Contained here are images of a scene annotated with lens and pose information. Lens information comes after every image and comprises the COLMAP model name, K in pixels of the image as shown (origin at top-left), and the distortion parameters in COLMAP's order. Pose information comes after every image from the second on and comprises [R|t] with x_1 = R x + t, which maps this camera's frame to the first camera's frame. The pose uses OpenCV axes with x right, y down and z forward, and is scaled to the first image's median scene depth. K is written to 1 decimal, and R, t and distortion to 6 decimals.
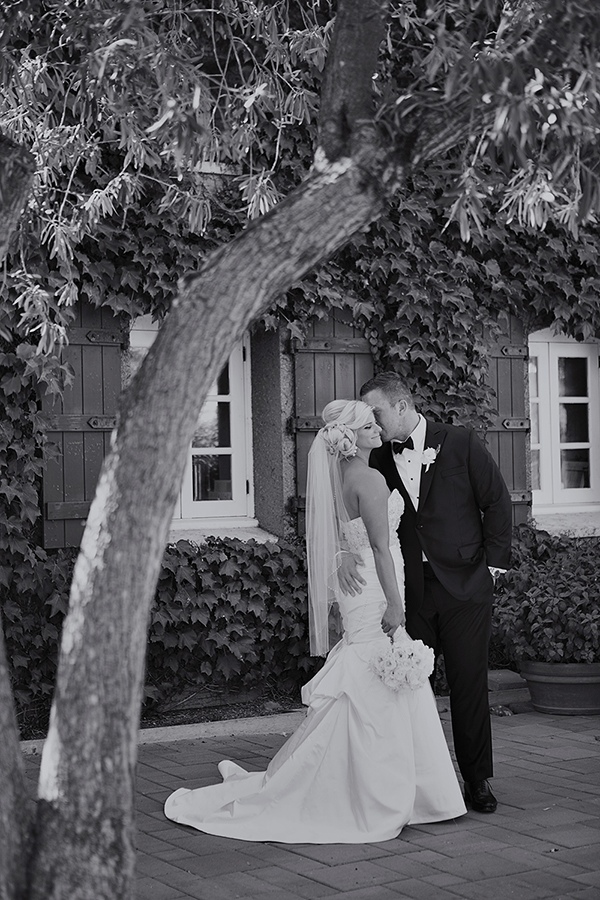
lens RADIAL K [[1705.2, 0, 299.9], [0, 1705.2, 452.1], [0, 0, 1]] dist [0.189042, 0.000000]
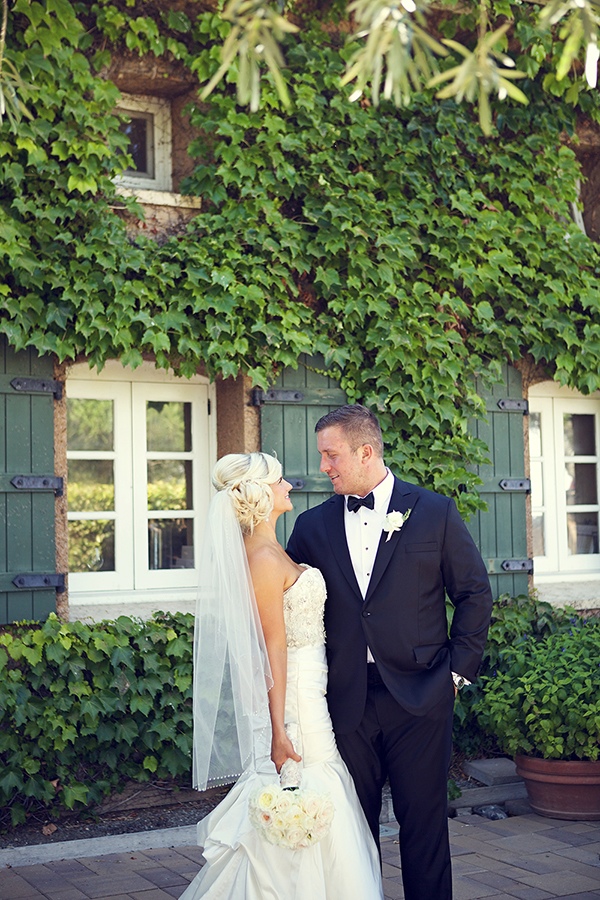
lens RADIAL K [[1262.5, 0, 322.1], [0, 1262.5, 454.8], [0, 0, 1]] dist [0.027357, 0.000000]
pose [[0.997805, -0.001458, -0.066209, 0.073198], [-0.001401, 0.999069, -0.043118, -0.003341], [0.066210, 0.043116, 0.996874, 0.343656]]
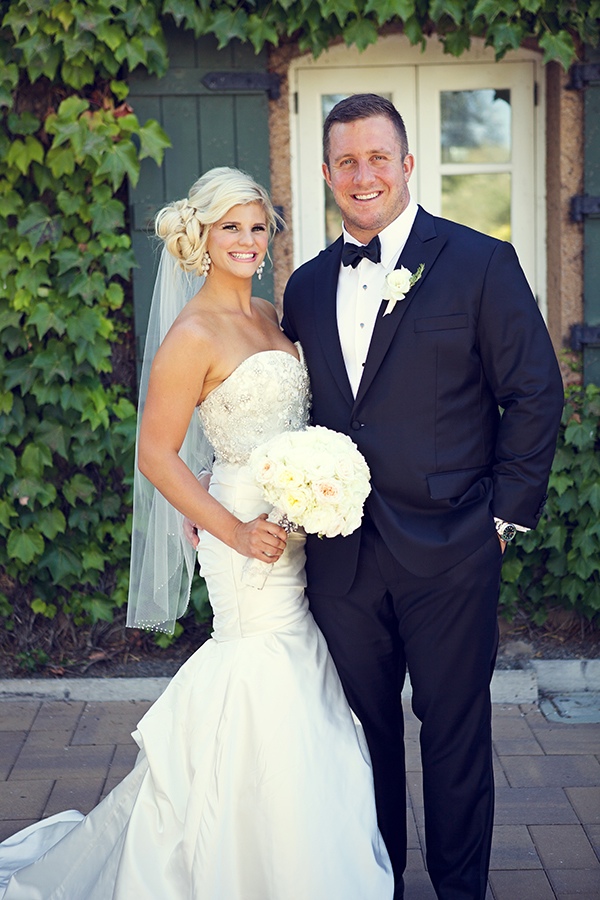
lens RADIAL K [[1596.1, 0, 298.3], [0, 1596.1, 449.7], [0, 0, 1]] dist [0.047625, 0.000000]
pose [[0.841008, 0.061406, -0.537526, 0.232412], [0.016087, 0.990260, 0.138295, -0.011173], [0.540783, -0.124954, 0.831829, 0.460087]]
